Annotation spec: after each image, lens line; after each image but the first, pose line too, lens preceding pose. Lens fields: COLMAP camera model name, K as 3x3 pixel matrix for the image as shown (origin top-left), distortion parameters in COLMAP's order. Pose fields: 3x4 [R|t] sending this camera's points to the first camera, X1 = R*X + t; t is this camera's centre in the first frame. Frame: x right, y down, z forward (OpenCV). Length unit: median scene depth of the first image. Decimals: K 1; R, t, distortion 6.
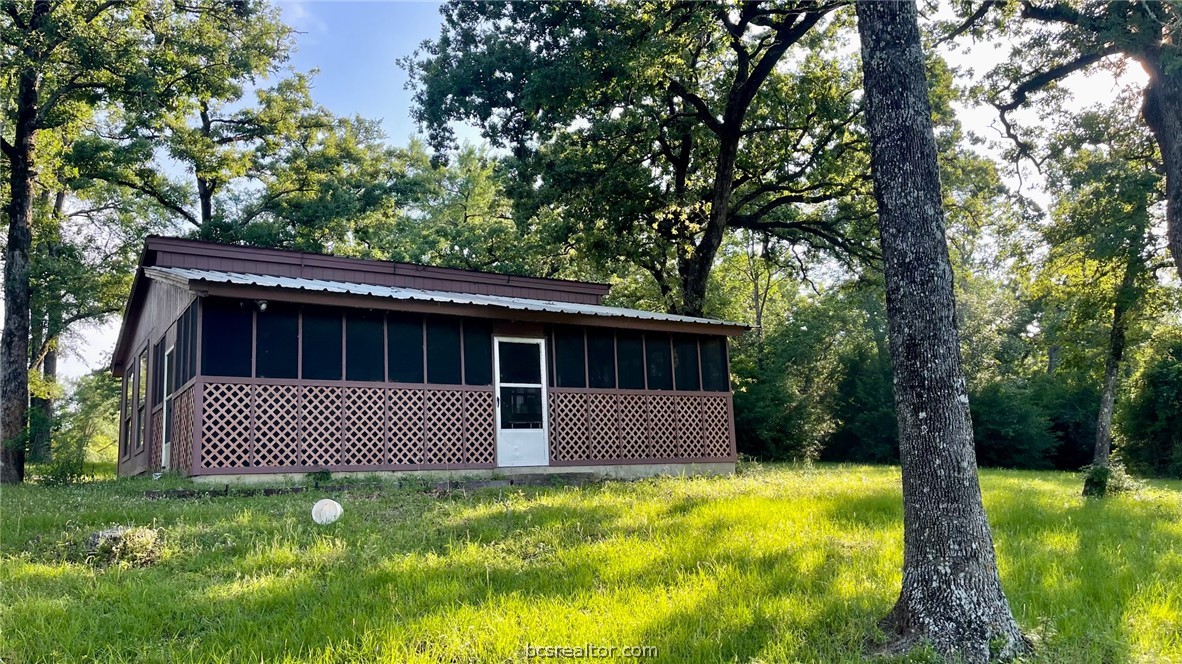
lens RADIAL K [[879.6, 0, 591.0], [0, 879.6, 332.0], [0, 0, 1]] dist [0.034786, -0.020292]
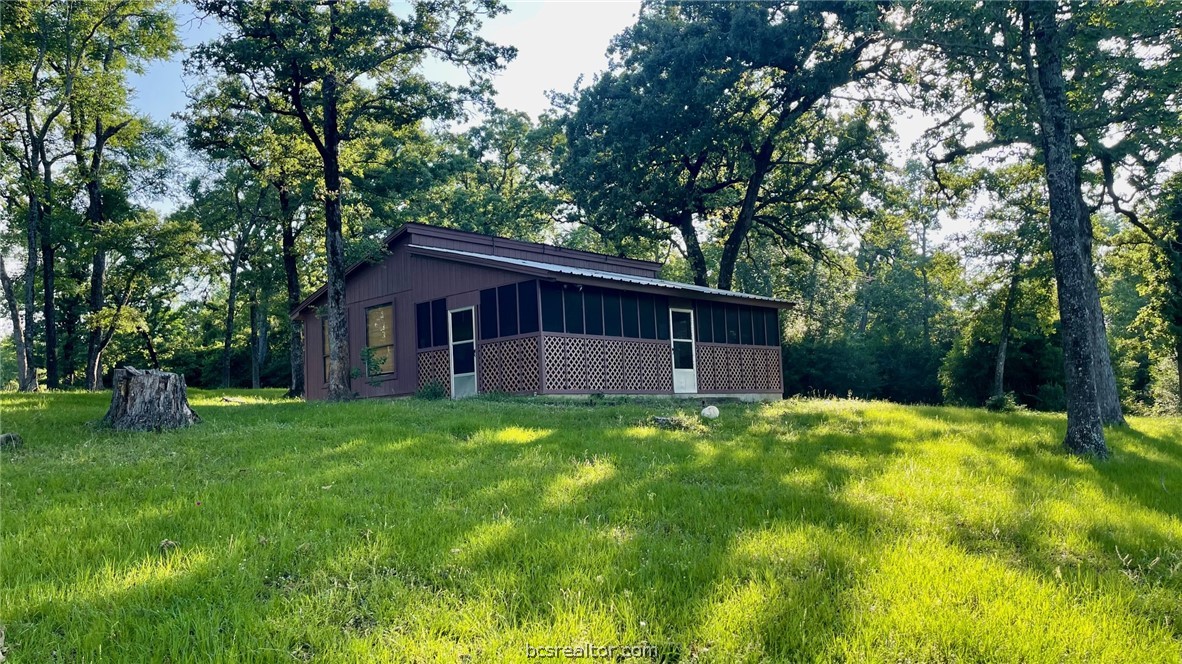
lens RADIAL K [[879.6, 0, 591.0], [0, 879.6, 332.0], [0, 0, 1]] dist [0.034786, -0.020292]
pose [[0.966760, 0.027791, 0.254171, -0.614268], [-0.045209, 0.996993, 0.062945, -0.041343], [-0.251657, -0.072344, 0.965109, -0.418827]]
